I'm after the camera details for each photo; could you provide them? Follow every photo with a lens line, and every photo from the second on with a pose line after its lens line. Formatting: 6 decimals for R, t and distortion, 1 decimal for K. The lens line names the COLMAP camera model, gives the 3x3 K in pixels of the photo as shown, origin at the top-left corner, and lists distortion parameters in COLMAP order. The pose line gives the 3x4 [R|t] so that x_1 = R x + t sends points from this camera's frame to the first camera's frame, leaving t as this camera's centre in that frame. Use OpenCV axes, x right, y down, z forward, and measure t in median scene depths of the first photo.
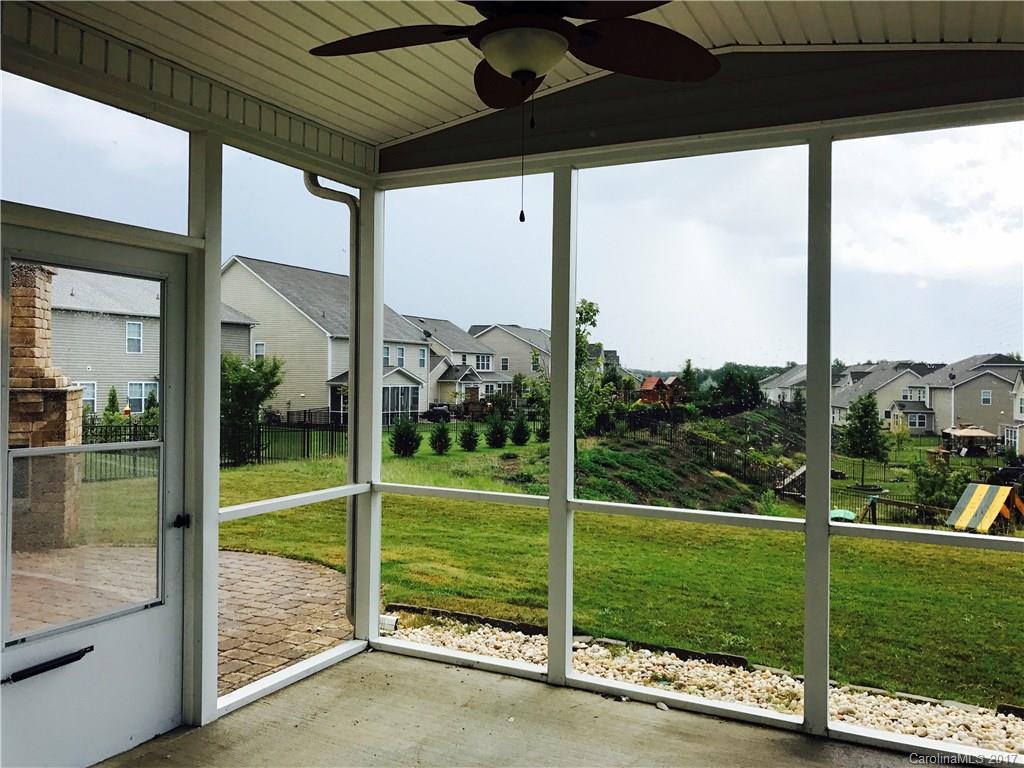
lens RADIAL K [[844.9, 0, 507.3], [0, 844.9, 383.8], [0, 0, 1]] dist [0.023721, -0.028386]
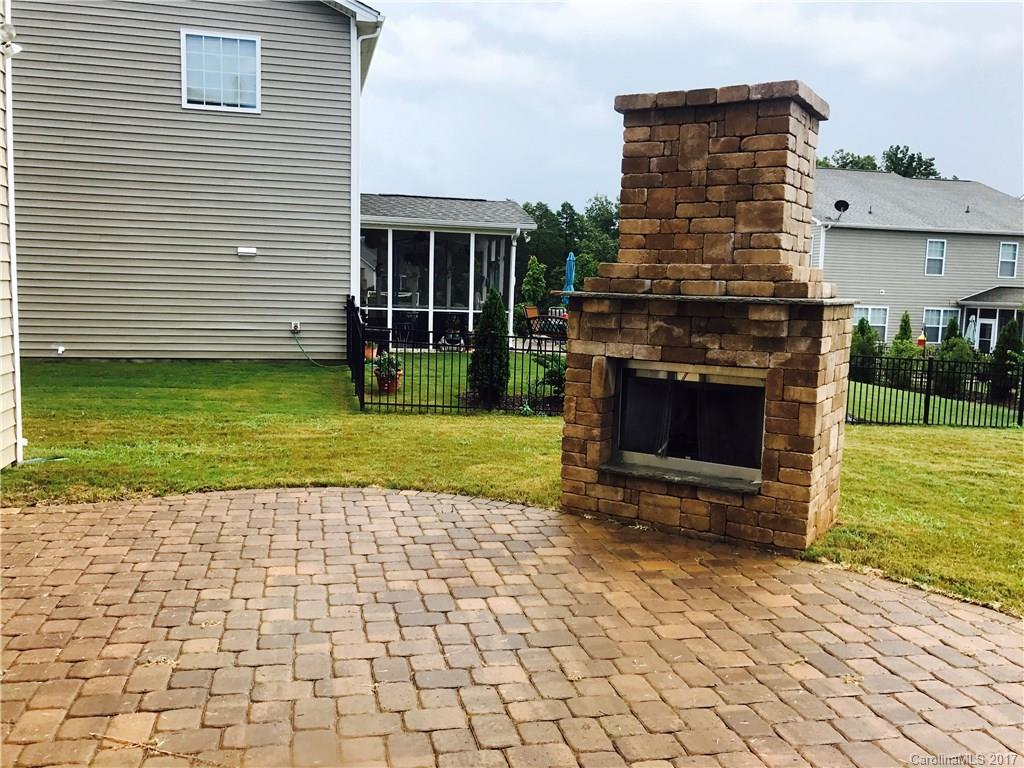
lens RADIAL K [[844.9, 0, 505.3], [0, 844.9, 385.4], [0, 0, 1]] dist [0.023721, -0.028386]
pose [[0.639259, 0.092079, -0.763459, -0.201441], [-0.025760, 0.994812, 0.098412, 0.012464], [0.768560, -0.043244, 0.638315, 0.441892]]
